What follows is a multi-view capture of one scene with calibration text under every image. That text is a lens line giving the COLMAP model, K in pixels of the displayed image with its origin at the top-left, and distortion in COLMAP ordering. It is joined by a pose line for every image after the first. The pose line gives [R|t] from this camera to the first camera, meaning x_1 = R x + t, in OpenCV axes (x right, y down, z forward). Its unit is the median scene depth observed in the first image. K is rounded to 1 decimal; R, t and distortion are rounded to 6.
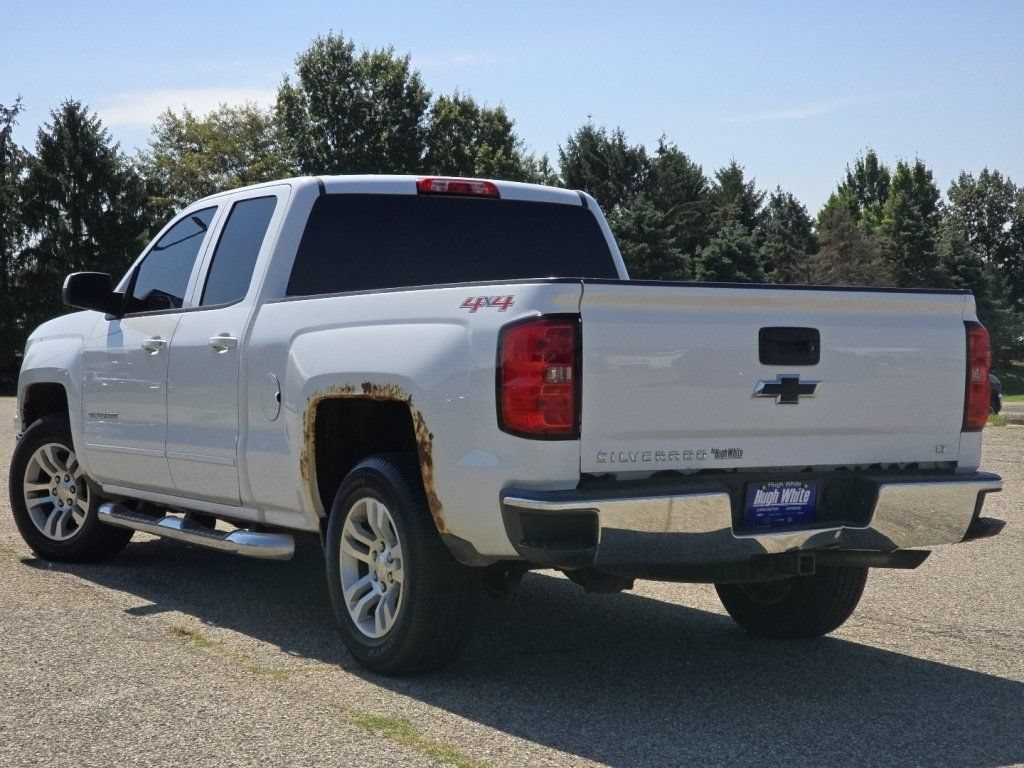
lens RADIAL K [[1950.1, 0, 569.5], [0, 1950.1, 383.7], [0, 0, 1]] dist [0.010867, 0.149038]
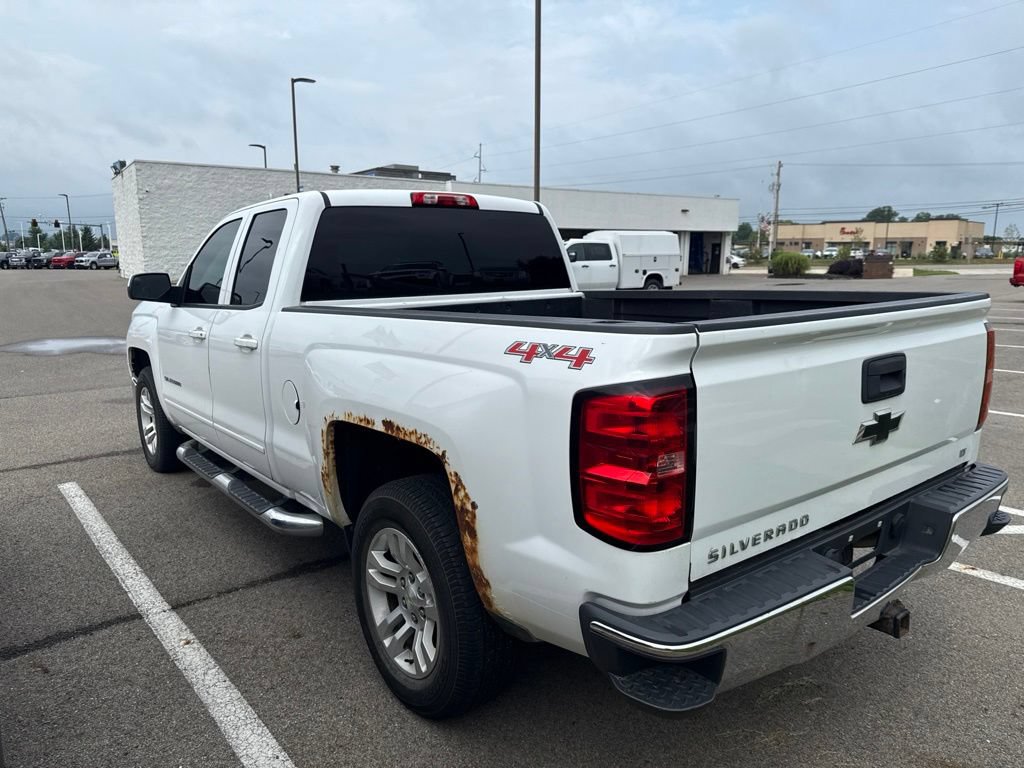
lens RADIAL K [[740.1, 0, 542.7], [0, 740.1, 384.0], [0, 0, 1]] dist [0.025238, 0.000523]
pose [[0.990918, -0.044292, 0.126962, -0.074489], [0.025459, 0.988914, 0.146293, -0.065599], [-0.132034, -0.141733, 0.981060, 0.644854]]
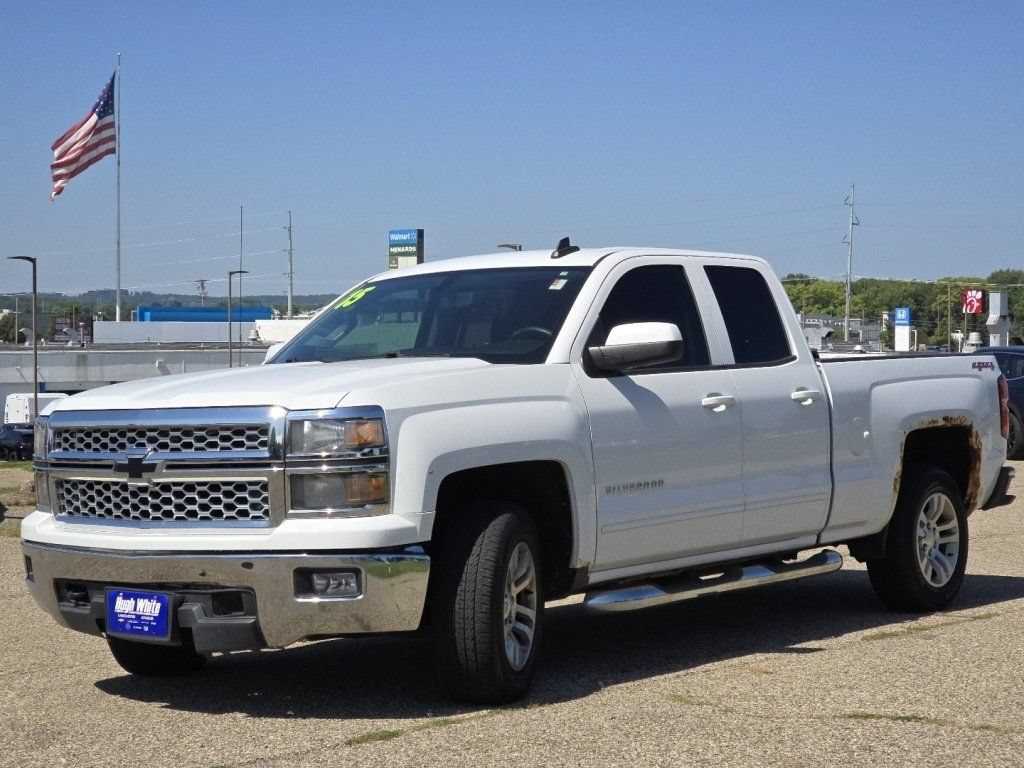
lens RADIAL K [[1950.1, 0, 569.5], [0, 1950.1, 383.7], [0, 0, 1]] dist [0.010867, 0.149038]
pose [[-0.387838, -0.002983, 0.921723, -1.380291], [0.031242, 0.999378, 0.016381, -0.059664], [-0.921198, 0.035149, -0.387503, 1.840197]]
